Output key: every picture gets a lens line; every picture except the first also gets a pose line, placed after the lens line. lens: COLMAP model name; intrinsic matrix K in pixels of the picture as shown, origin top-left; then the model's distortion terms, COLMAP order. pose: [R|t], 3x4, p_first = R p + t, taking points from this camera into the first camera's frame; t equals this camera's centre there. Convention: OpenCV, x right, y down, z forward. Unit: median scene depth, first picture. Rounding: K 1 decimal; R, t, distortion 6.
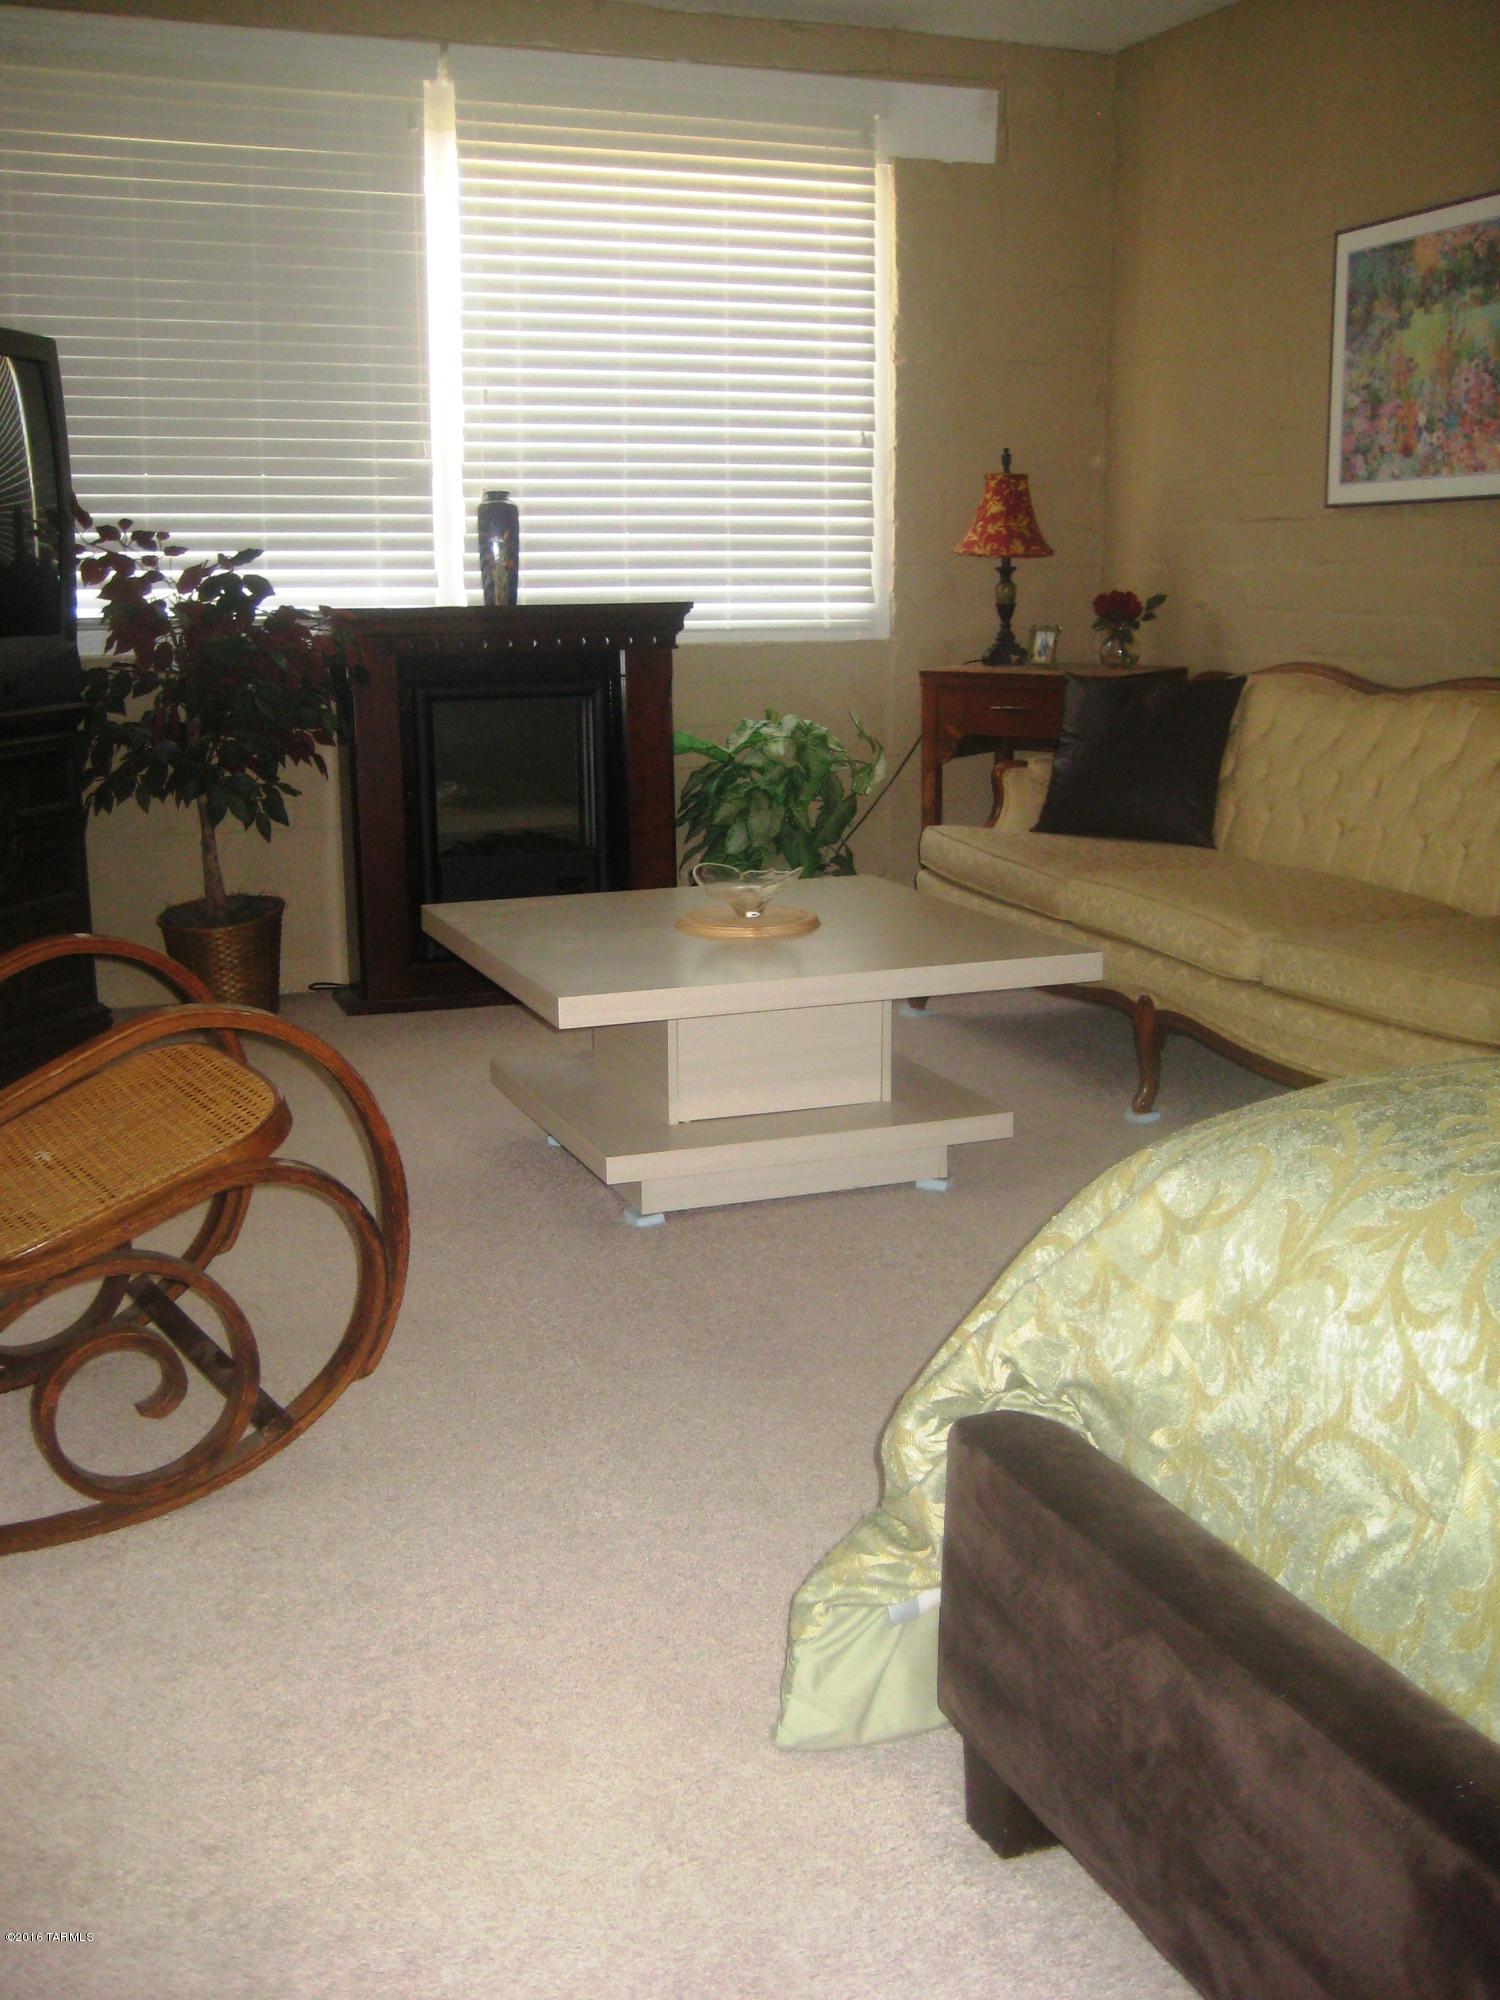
lens RADIAL K [[2040.5, 0, 636.8], [0, 2040.5, 1000.3], [0, 0, 1]] dist [-0.293595, 0.461565]
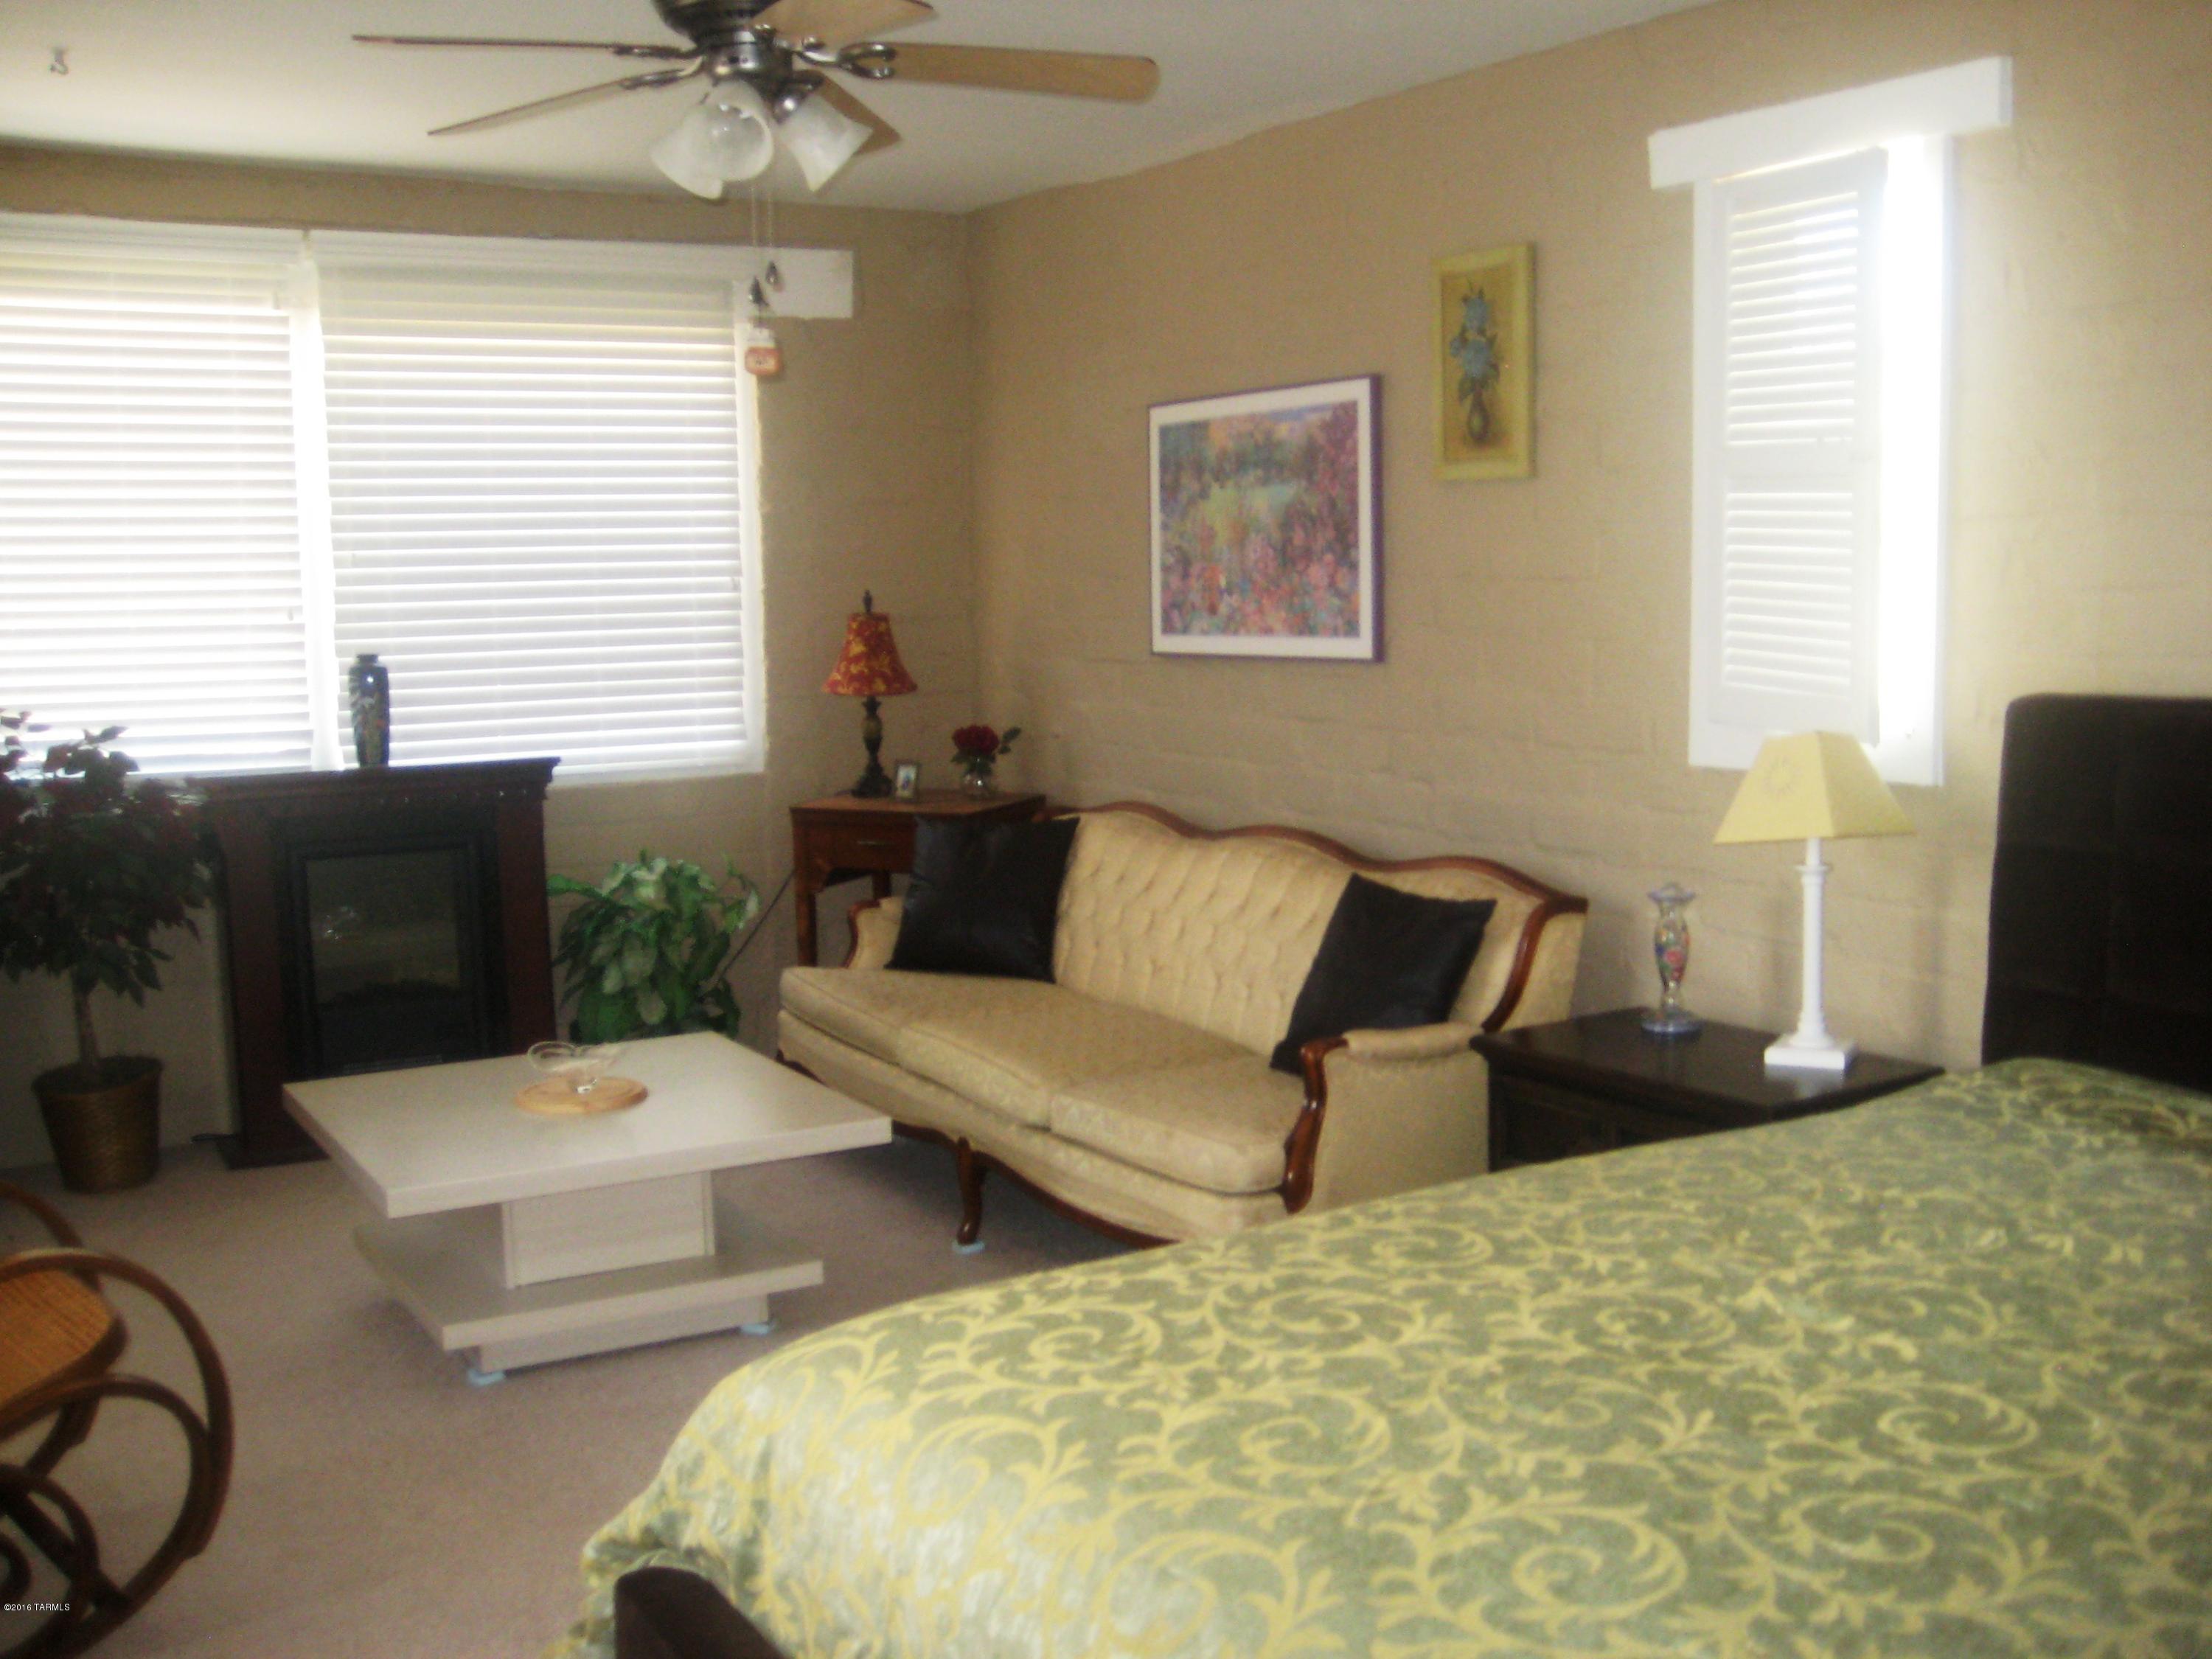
lens RADIAL K [[2357.3, 0, 1105.2], [0, 2357.3, 726.8], [0, 0, 1]] dist [-0.106107, -0.006681]
pose [[0.982297, -0.022800, 0.185935, 0.083299], [0.044571, 0.992507, -0.113765, -0.064761], [-0.181948, 0.120039, 0.975954, -0.251108]]
